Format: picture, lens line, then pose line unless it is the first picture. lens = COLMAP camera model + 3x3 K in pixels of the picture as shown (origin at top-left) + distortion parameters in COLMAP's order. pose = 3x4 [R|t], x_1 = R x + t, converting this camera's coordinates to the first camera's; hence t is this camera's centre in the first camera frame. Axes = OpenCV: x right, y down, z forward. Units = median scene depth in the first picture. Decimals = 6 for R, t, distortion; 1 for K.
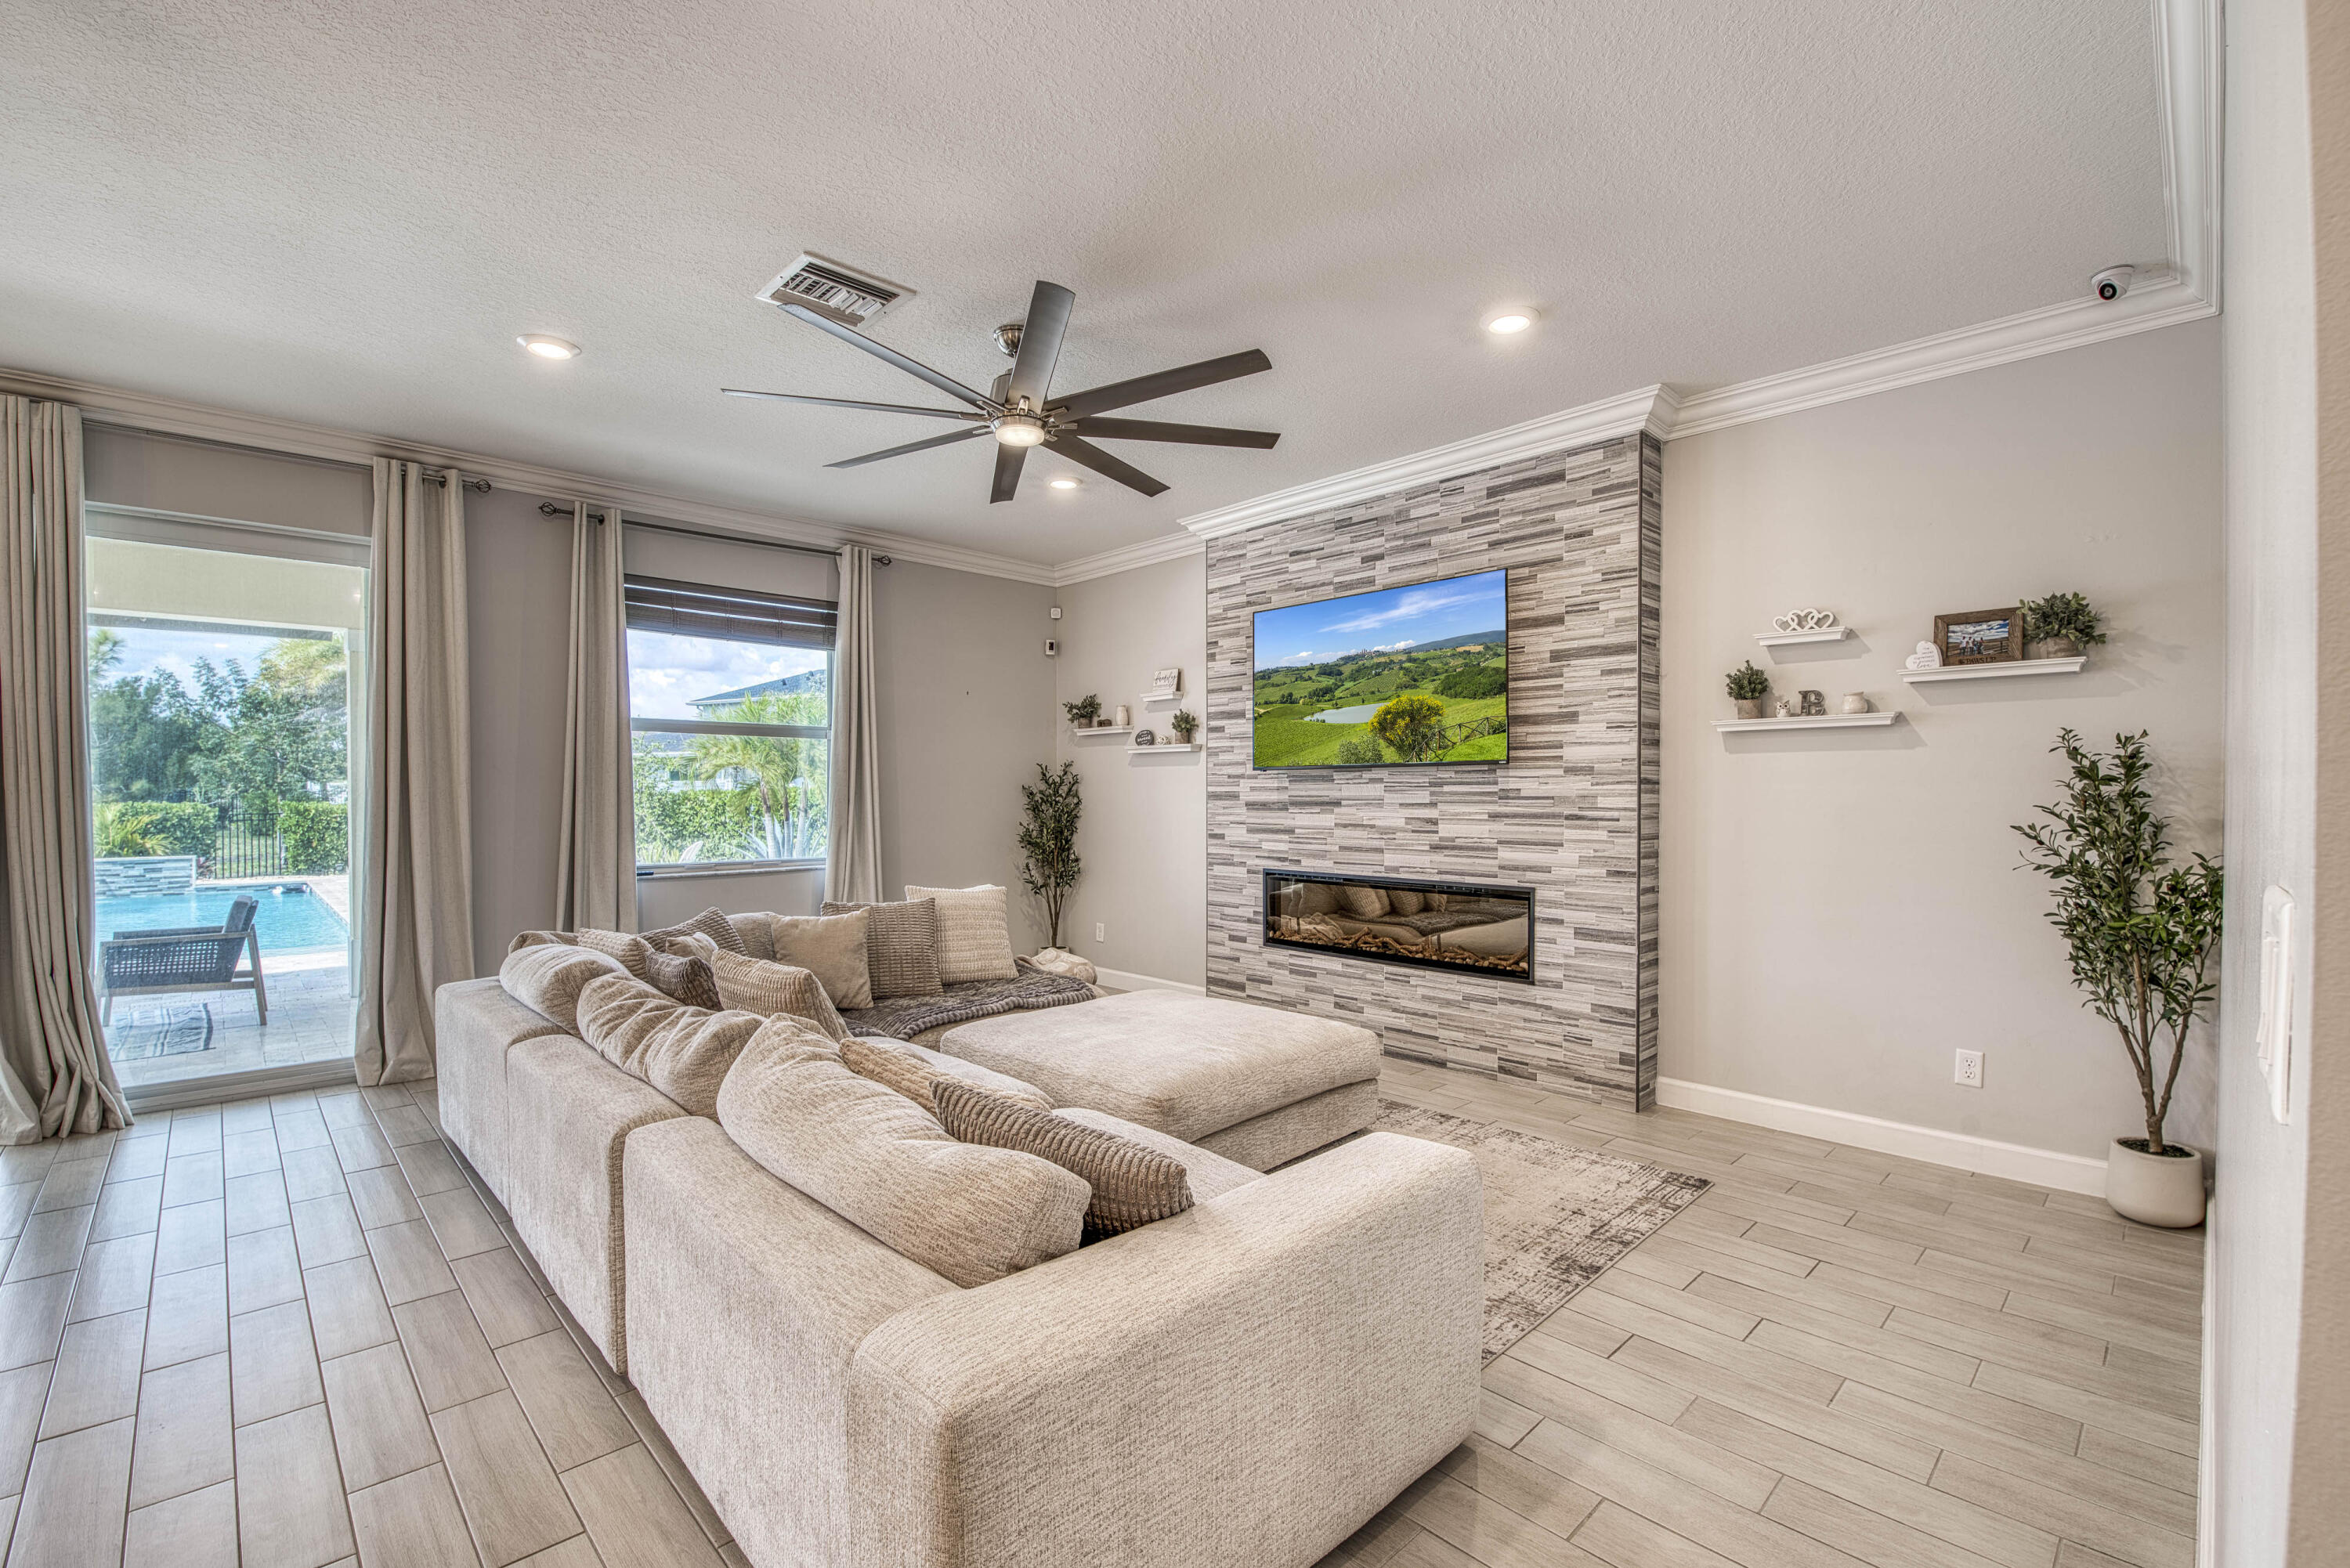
lens RADIAL K [[1016.6, 0, 1196.3], [0, 1016.6, 800.0], [0, 0, 1]] dist [-0.006244, -0.007600]
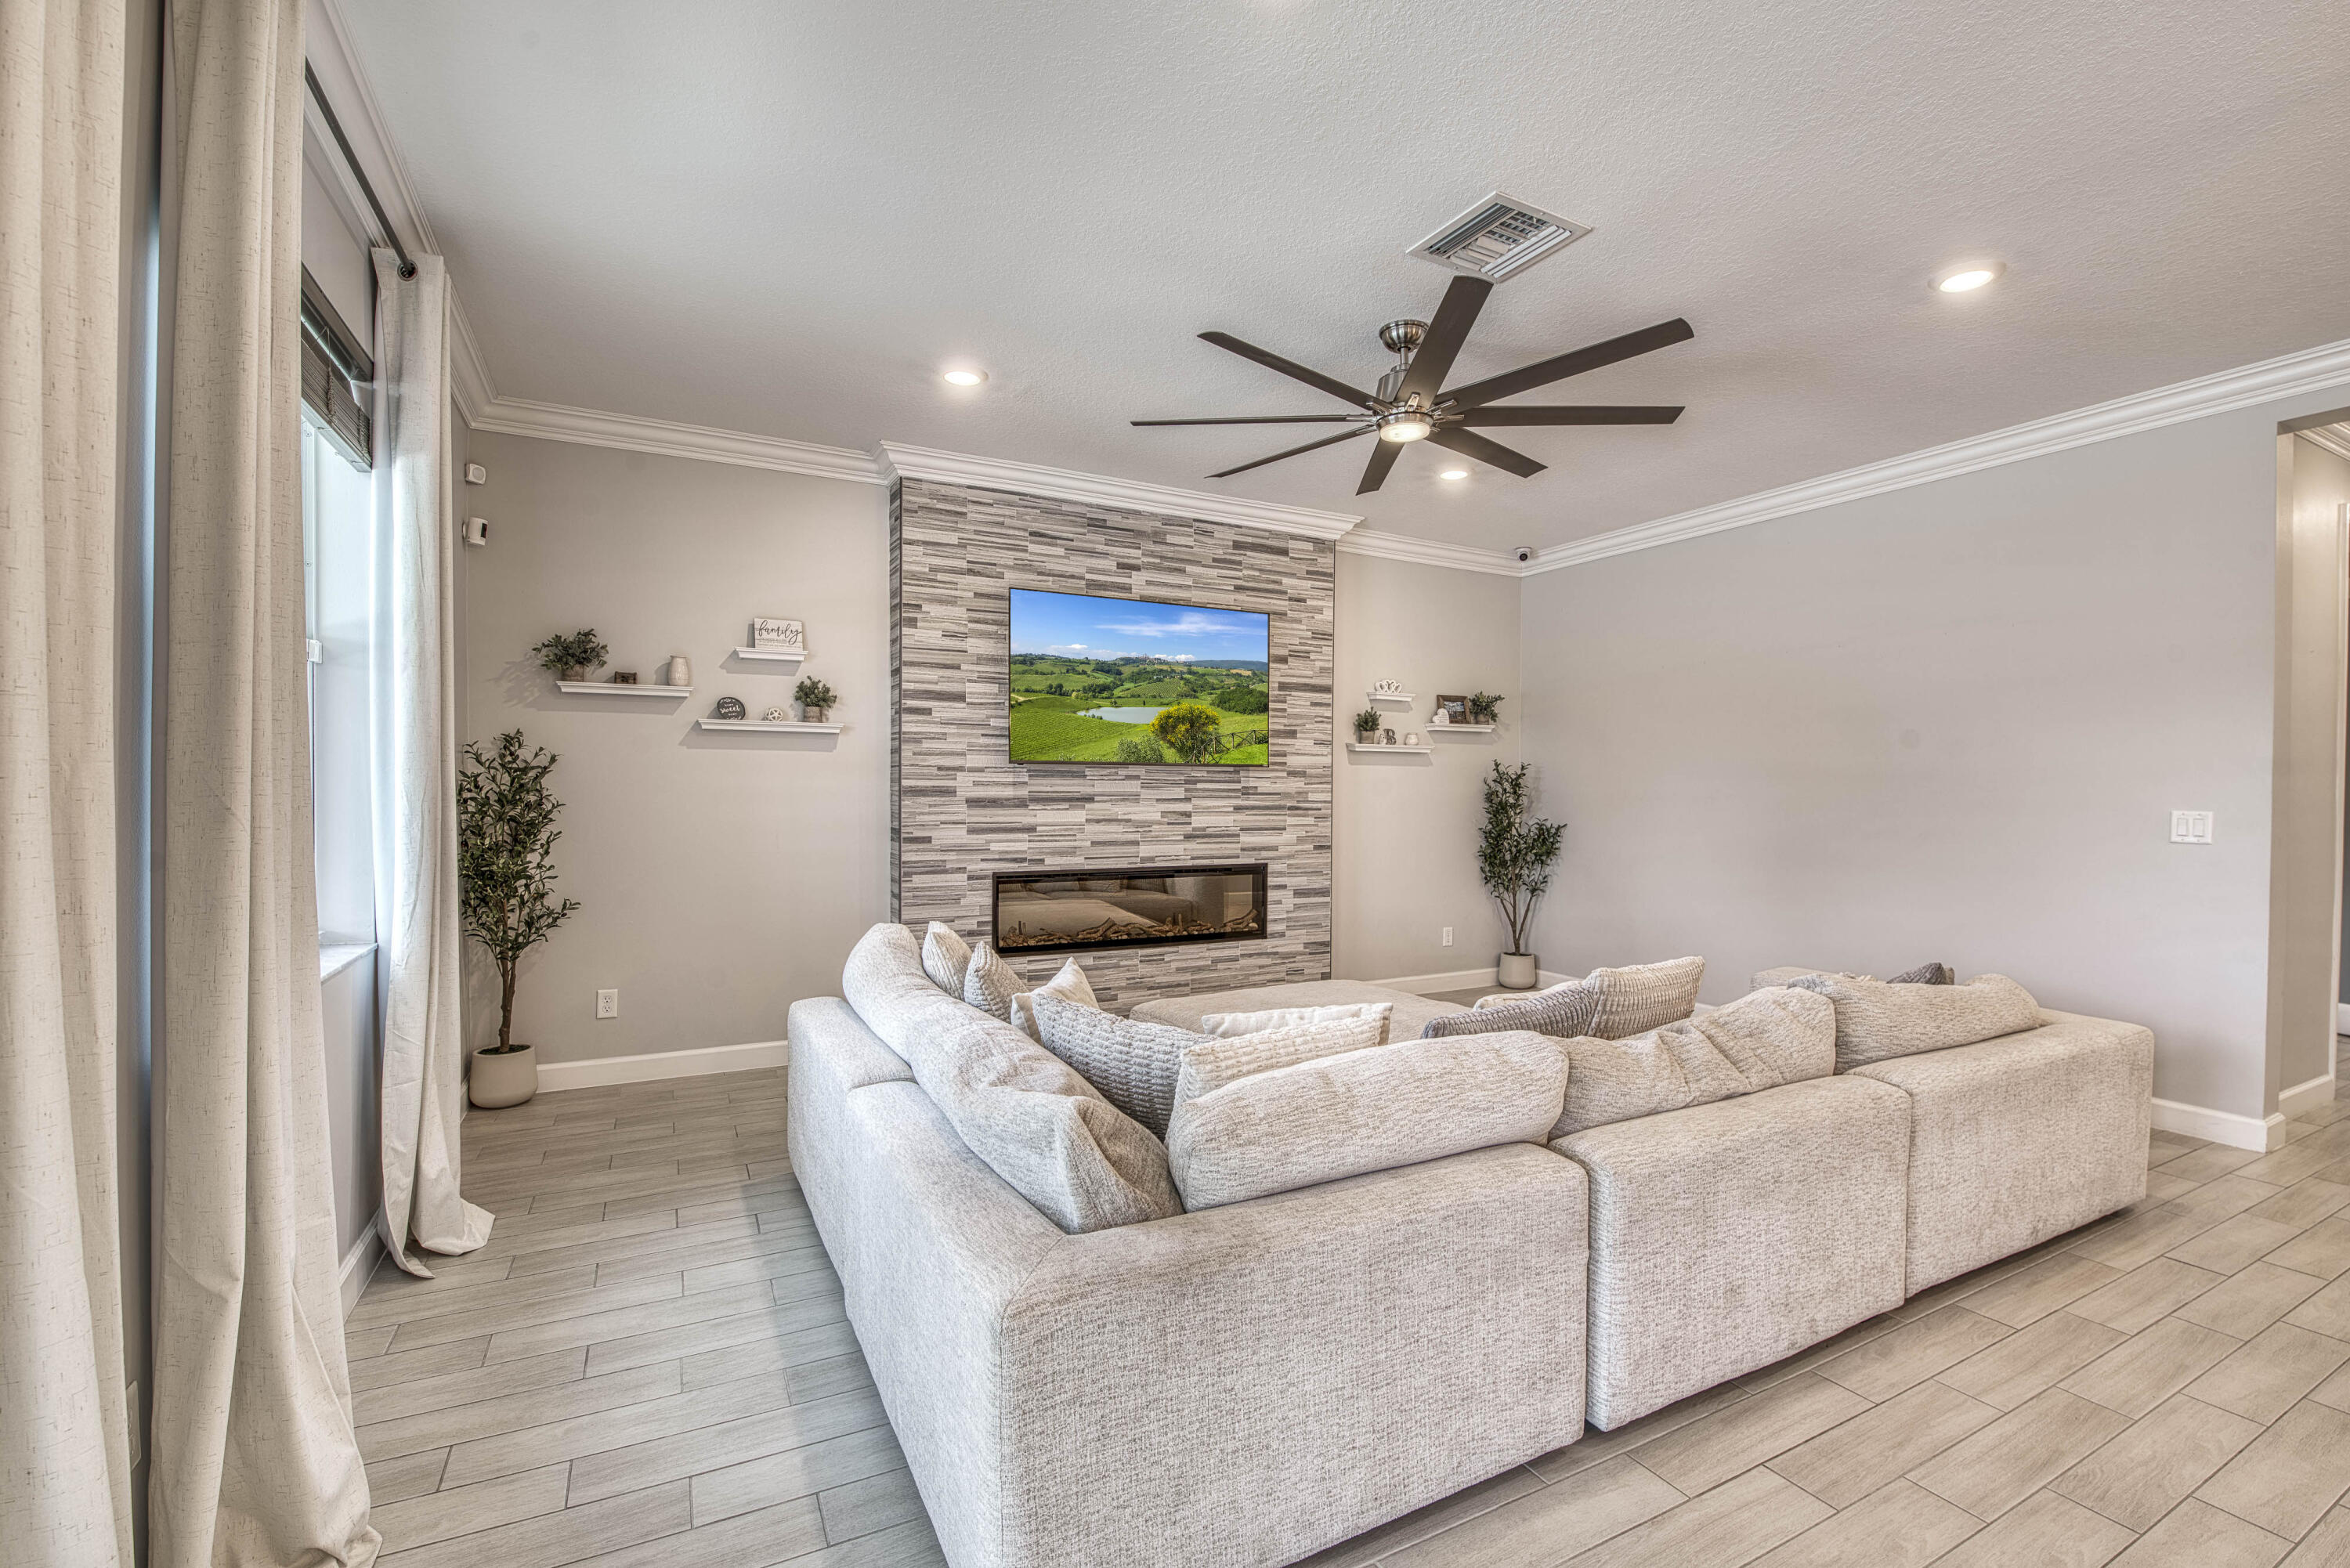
lens RADIAL K [[1016.6, 0, 1204.1], [0, 1016.6, 805.3], [0, 0, 1]] dist [-0.006244, -0.007600]
pose [[0.276267, -0.012294, 0.961002, -0.860723], [0.000562, 0.999920, 0.012630, -0.003637], [-0.961081, -0.002949, 0.276251, 0.661445]]
